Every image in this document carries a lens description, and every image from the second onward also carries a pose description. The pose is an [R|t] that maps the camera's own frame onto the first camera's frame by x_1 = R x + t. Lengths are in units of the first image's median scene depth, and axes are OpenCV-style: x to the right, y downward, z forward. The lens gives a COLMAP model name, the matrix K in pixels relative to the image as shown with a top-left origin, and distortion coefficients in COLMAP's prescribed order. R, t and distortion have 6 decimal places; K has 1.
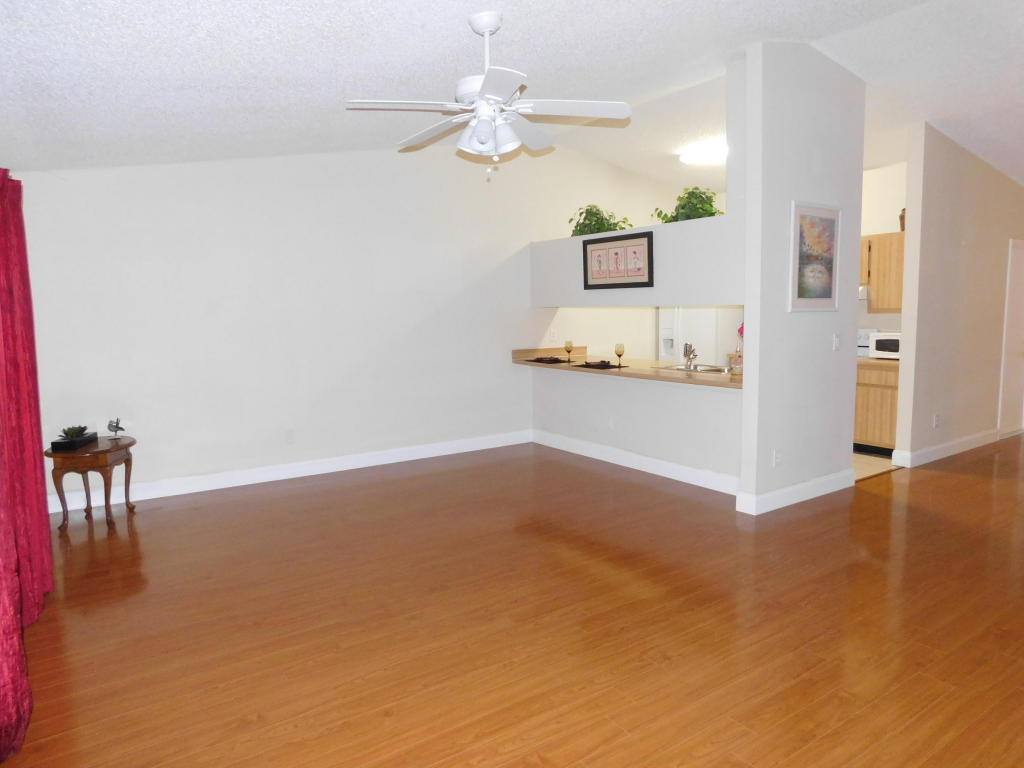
lens RADIAL K [[674.6, 0, 514.9], [0, 674.6, 382.2], [0, 0, 1]] dist [-0.026580, 0.000012]
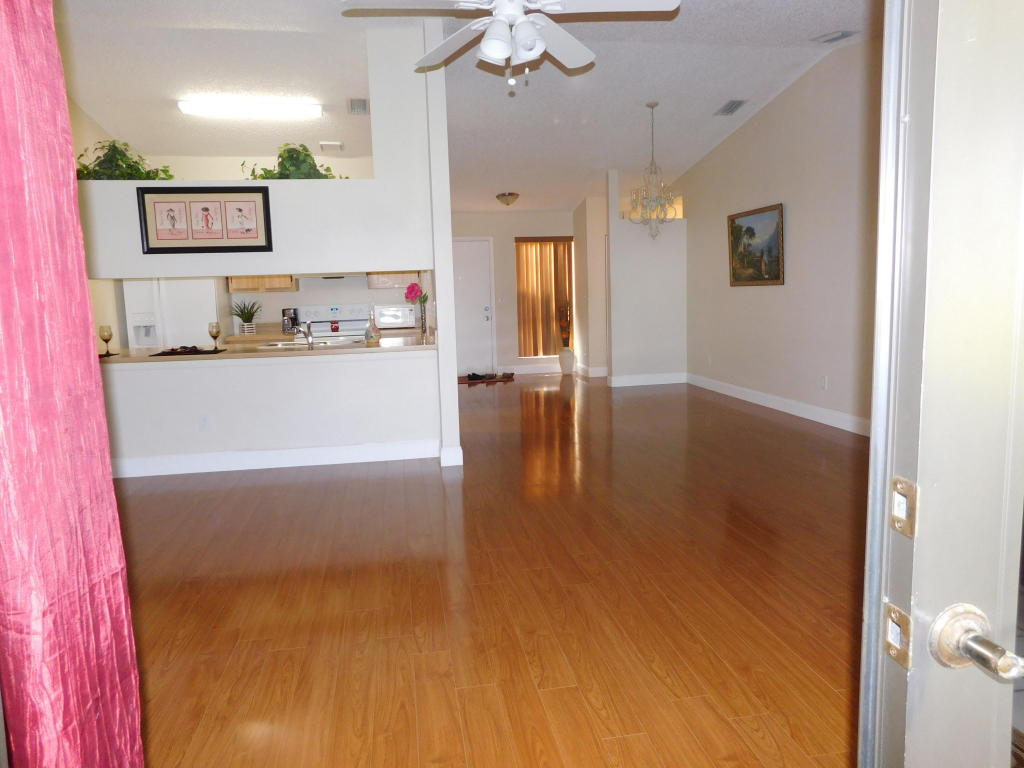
lens RADIAL K [[674.6, 0, 514.9], [0, 674.6, 382.2], [0, 0, 1]] dist [-0.026580, 0.000012]
pose [[0.401808, -0.120347, 0.907781, -0.463577], [0.125352, 0.989223, 0.075660, -0.001700], [-0.907104, 0.083391, 0.412563, 0.367502]]
